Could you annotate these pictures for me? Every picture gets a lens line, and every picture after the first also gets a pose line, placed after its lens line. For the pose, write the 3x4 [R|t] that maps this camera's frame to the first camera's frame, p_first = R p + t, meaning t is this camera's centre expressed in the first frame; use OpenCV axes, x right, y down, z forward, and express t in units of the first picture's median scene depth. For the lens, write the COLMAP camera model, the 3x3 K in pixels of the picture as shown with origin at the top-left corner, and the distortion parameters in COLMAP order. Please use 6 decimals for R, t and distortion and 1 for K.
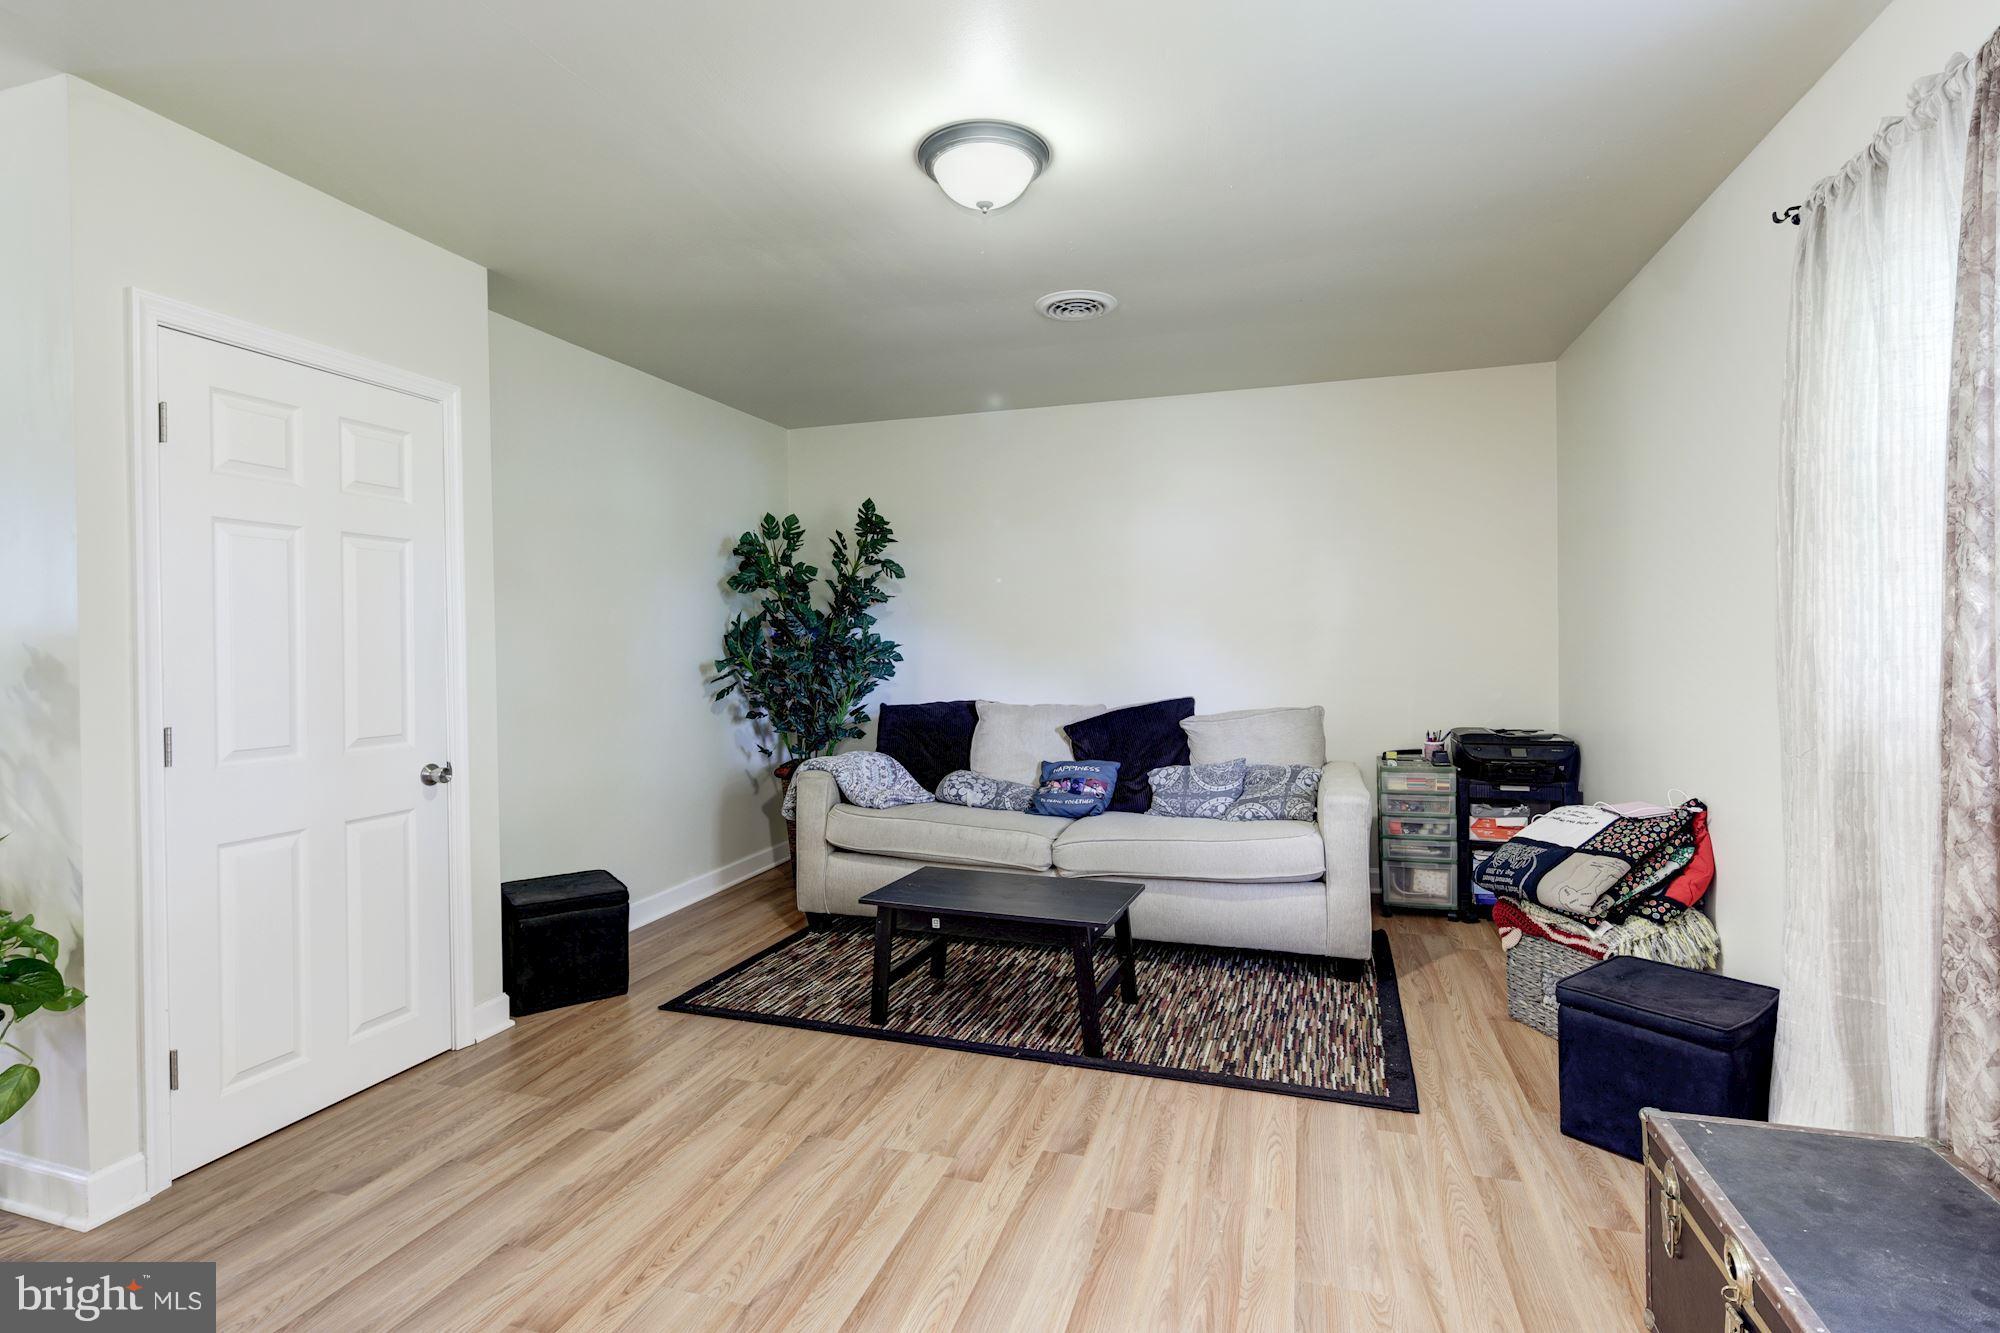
lens RADIAL K [[965.2, 0, 998.8], [0, 965.2, 652.6], [0, 0, 1]] dist [0.004763, -0.004945]
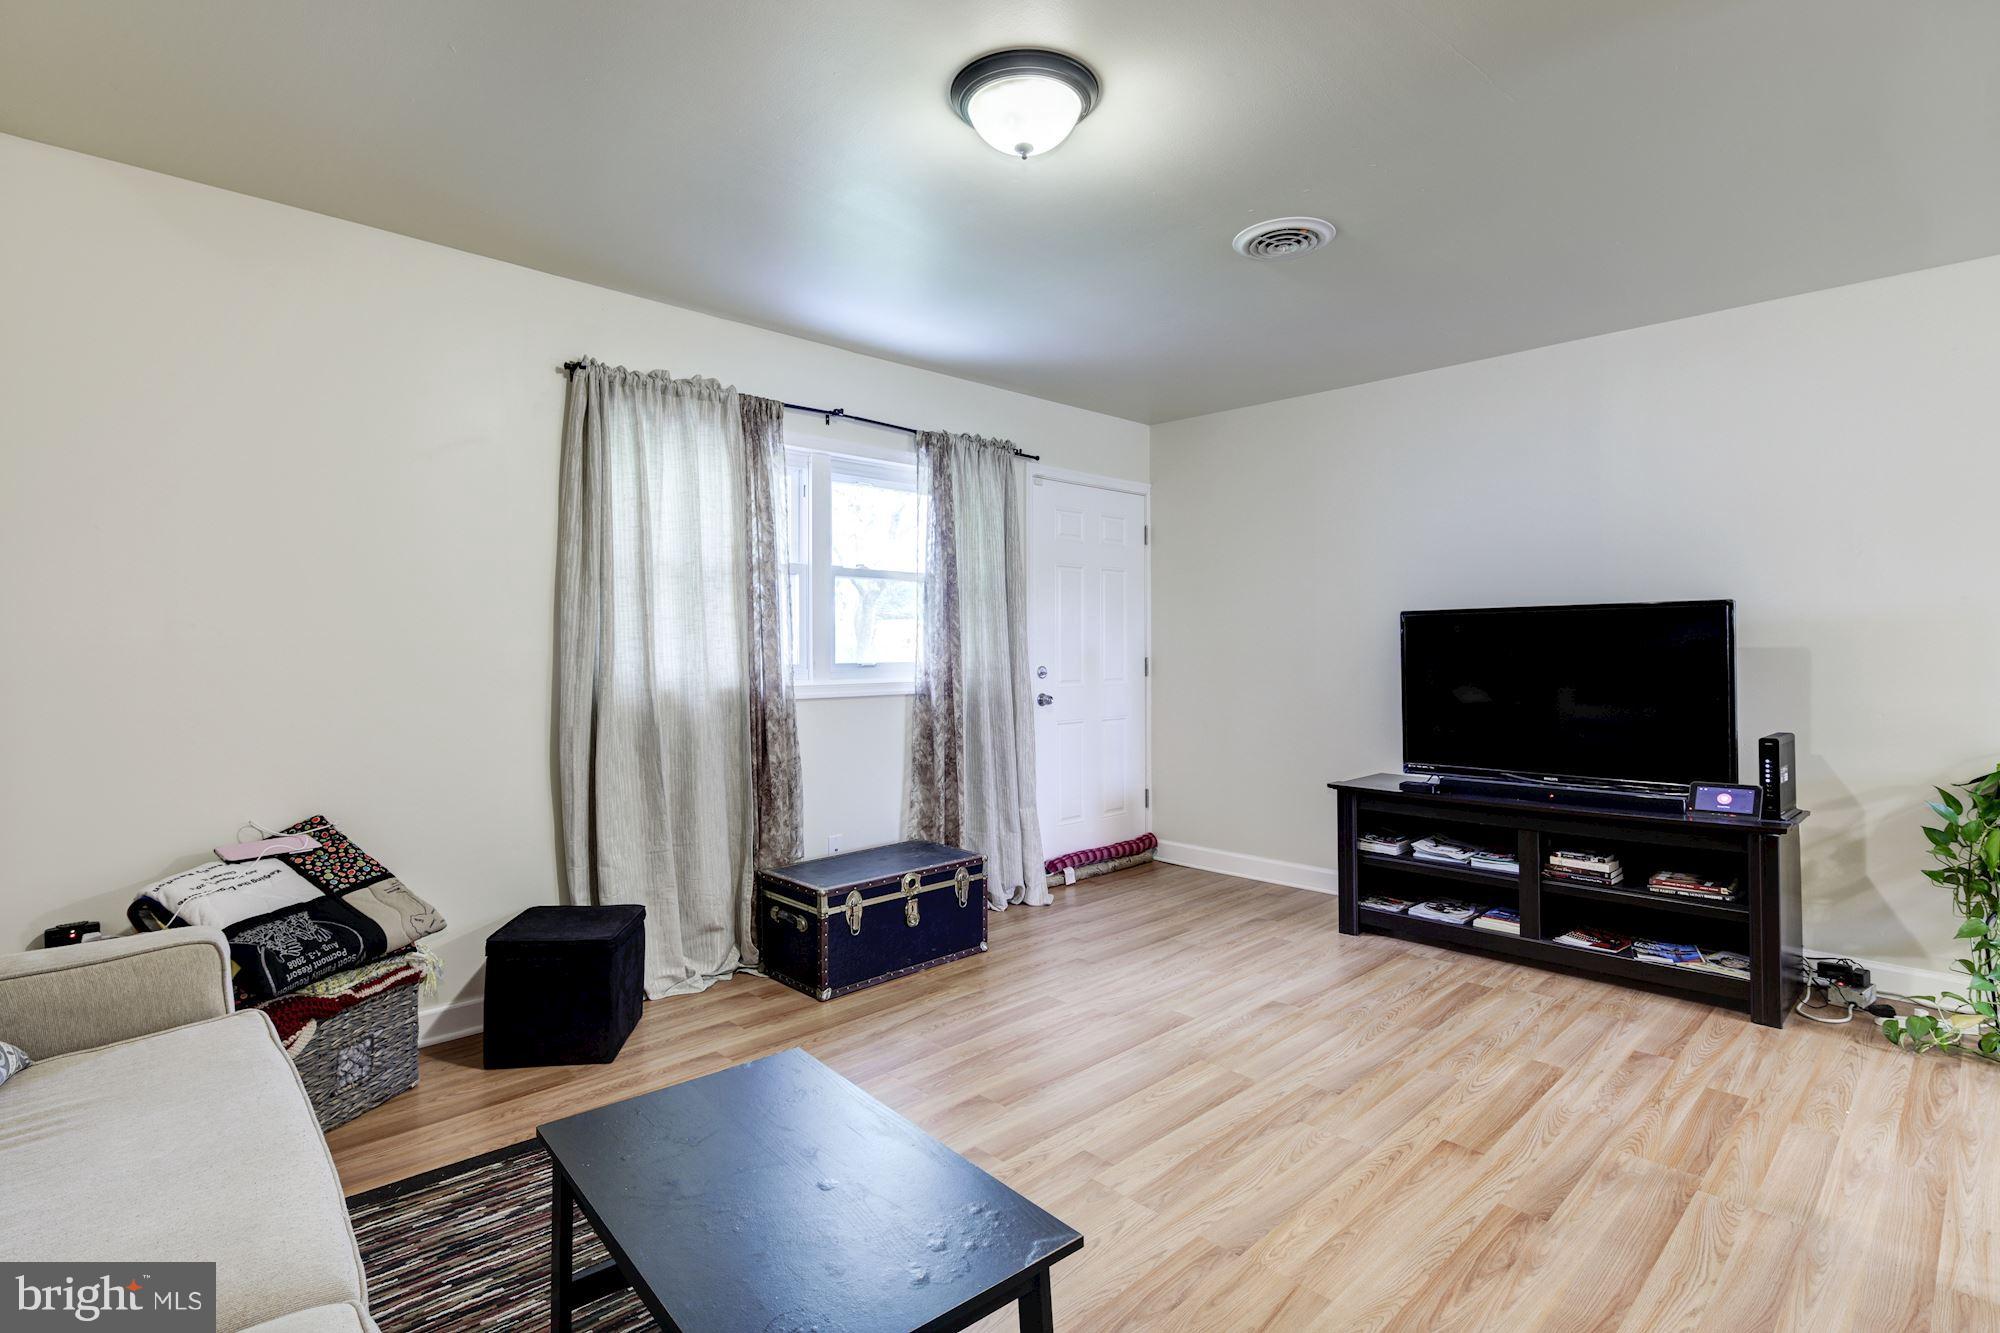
lens RADIAL K [[965.2, 0, 998.8], [0, 965.2, 652.6], [0, 0, 1]] dist [0.004763, -0.004945]
pose [[-0.875164, 0.012270, 0.483671, -0.319972], [0.018678, 0.999790, 0.008432, -0.007533], [-0.483466, 0.016413, -0.875209, 1.376577]]
